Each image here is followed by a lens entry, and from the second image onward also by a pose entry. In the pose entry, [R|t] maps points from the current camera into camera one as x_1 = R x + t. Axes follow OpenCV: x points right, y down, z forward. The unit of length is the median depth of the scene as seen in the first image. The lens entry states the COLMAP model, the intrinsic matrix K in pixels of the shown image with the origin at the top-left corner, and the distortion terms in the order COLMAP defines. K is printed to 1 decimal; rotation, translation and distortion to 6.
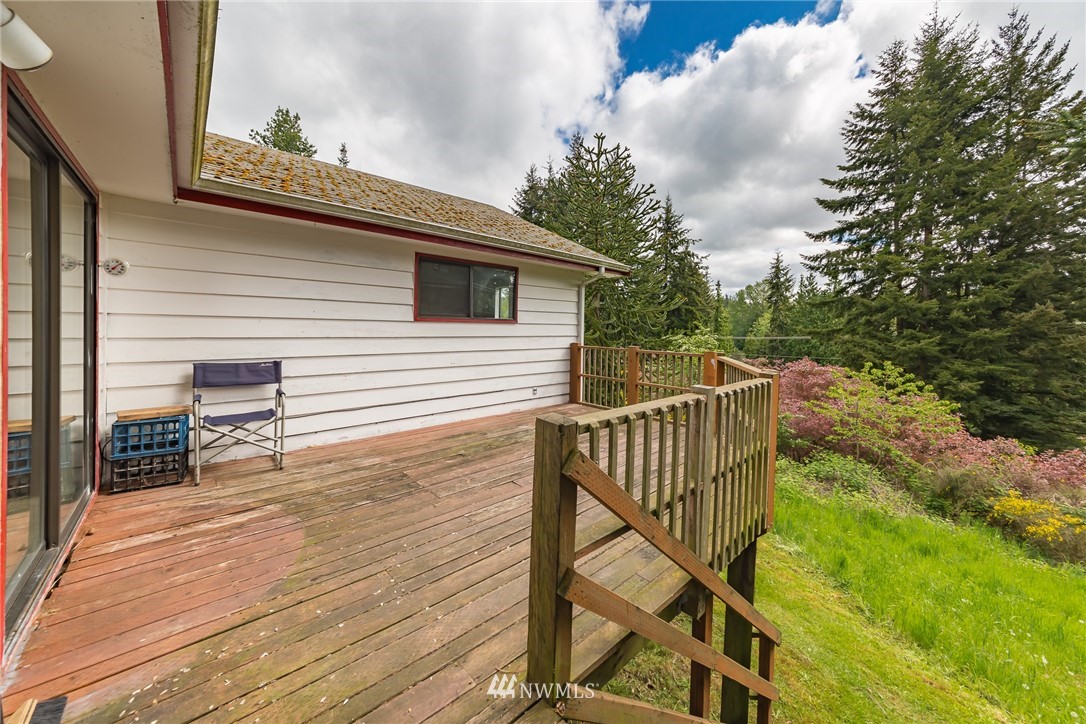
lens RADIAL K [[390.6, 0, 543.4], [0, 390.6, 332.5], [0, 0, 1]] dist [0.010970, 0.000107]
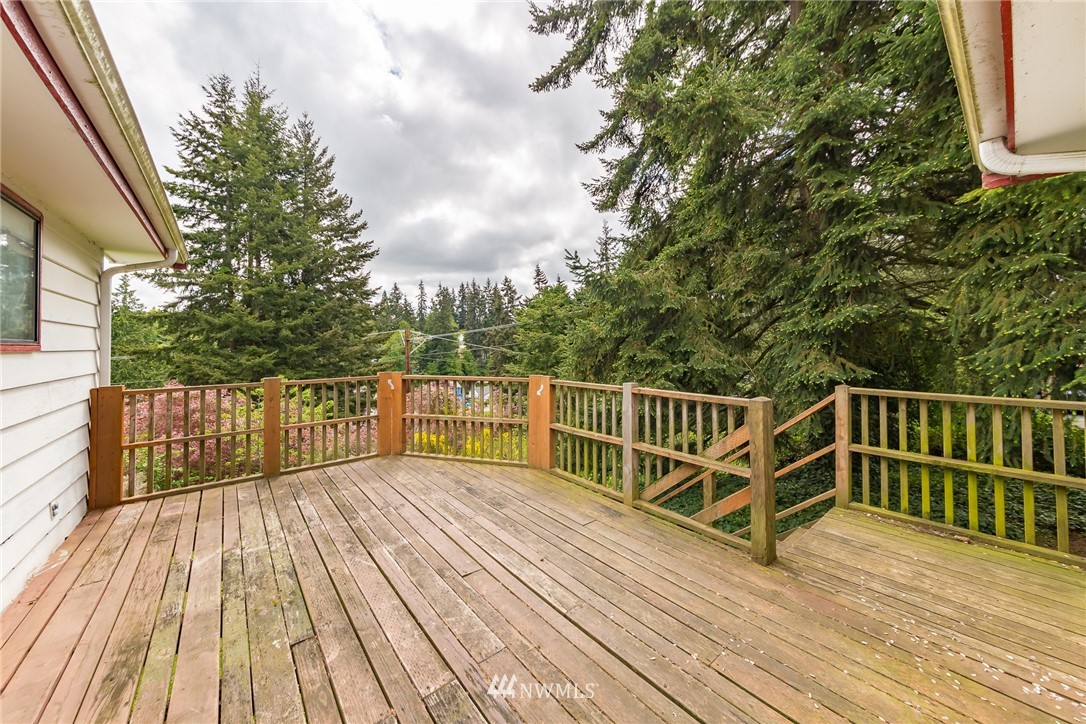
lens RADIAL K [[390.6, 0, 543.4], [0, 390.6, 332.5], [0, 0, 1]] dist [0.010970, 0.000107]
pose [[0.062721, 0.010664, 0.997974, -0.117288], [0.031492, 0.999424, -0.012659, -0.005907], [-0.997534, 0.032222, 0.062349, 0.121412]]
